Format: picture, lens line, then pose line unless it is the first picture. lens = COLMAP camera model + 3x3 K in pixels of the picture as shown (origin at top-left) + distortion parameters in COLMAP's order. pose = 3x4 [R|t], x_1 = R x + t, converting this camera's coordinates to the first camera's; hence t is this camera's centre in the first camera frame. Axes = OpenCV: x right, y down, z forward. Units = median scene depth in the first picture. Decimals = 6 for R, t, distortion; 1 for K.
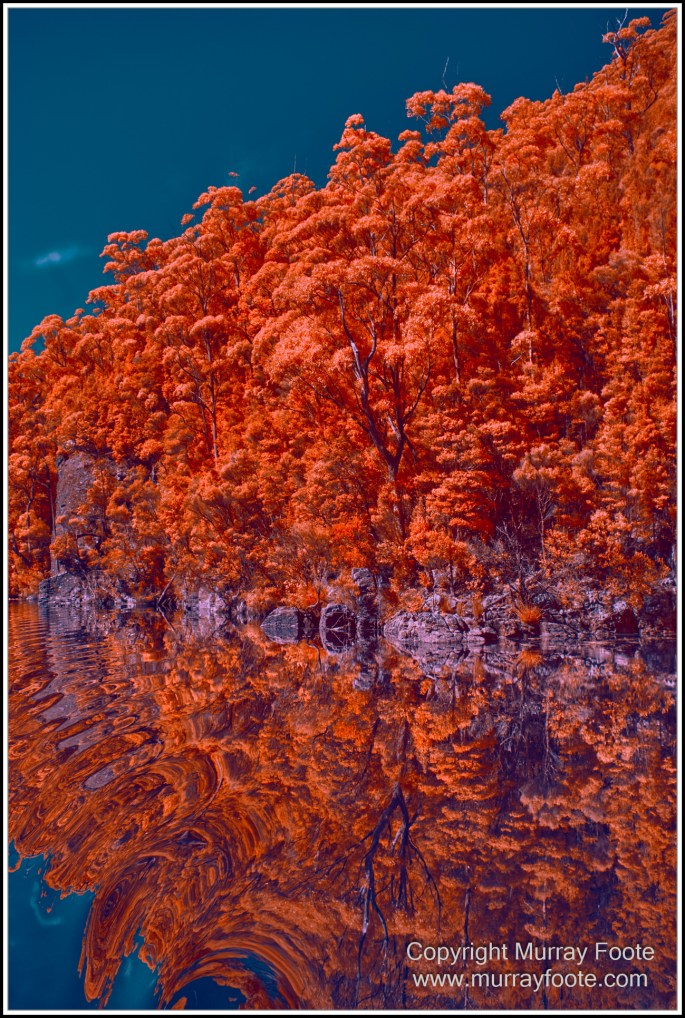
lens RADIAL K [[960.3, 0, 342.5], [0, 960.3, 509.0], [0, 0, 1]] dist [-0.017260, 0.003095]
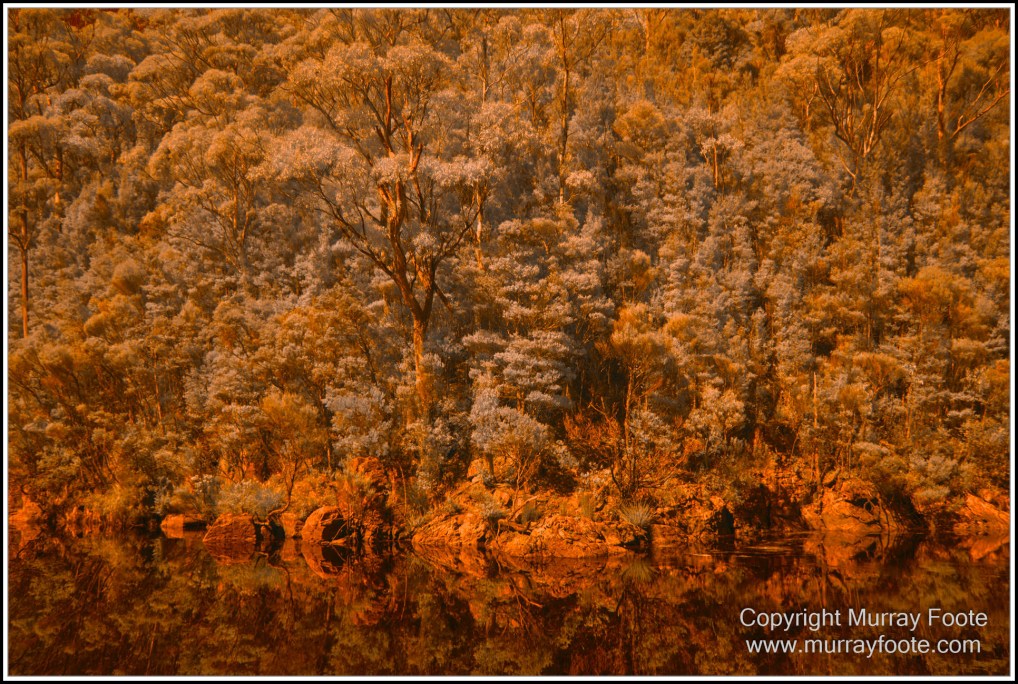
lens RADIAL K [[960.3, 0, 509.0], [0, 960.3, 342.0], [0, 0, 1]] dist [-0.017260, 0.003095]
pose [[0.883608, 0.057026, 0.464742, -0.256264], [-0.026013, 0.997002, -0.072878, 0.026128], [-0.467505, 0.052306, 0.882442, 0.320723]]
